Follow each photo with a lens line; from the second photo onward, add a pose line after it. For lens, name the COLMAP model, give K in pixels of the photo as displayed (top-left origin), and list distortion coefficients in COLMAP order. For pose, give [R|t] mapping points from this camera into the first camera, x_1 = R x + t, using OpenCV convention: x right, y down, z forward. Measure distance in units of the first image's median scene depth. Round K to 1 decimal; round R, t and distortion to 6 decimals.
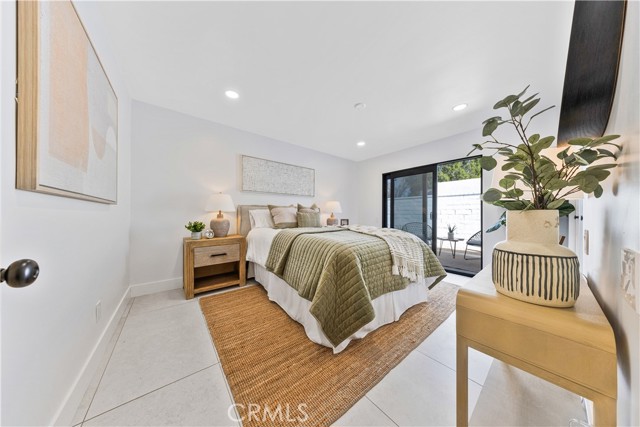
lens RADIAL K [[184.4, 0, 318.1], [0, 184.4, 213.9], [0, 0, 1]] dist [-0.000375, -0.000013]
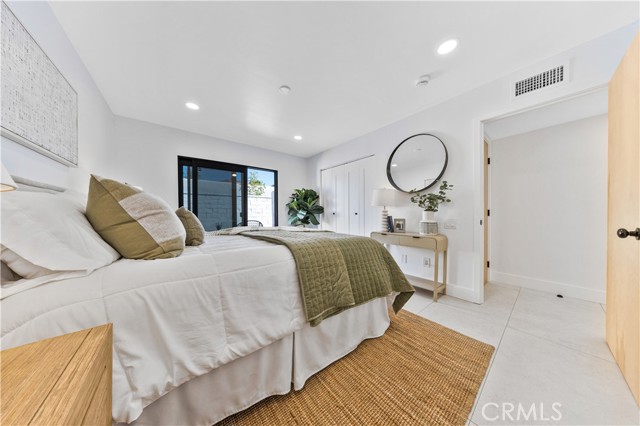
lens RADIAL K [[184.4, 0, 318.1], [0, 184.4, 213.4], [0, 0, 1]] dist [-0.000375, -0.000013]
pose [[-0.014568, -0.007608, 0.999865, -0.464473], [-0.000521, 0.999971, 0.007601, -0.002820], [-0.999894, -0.000410, -0.014571, 0.600432]]
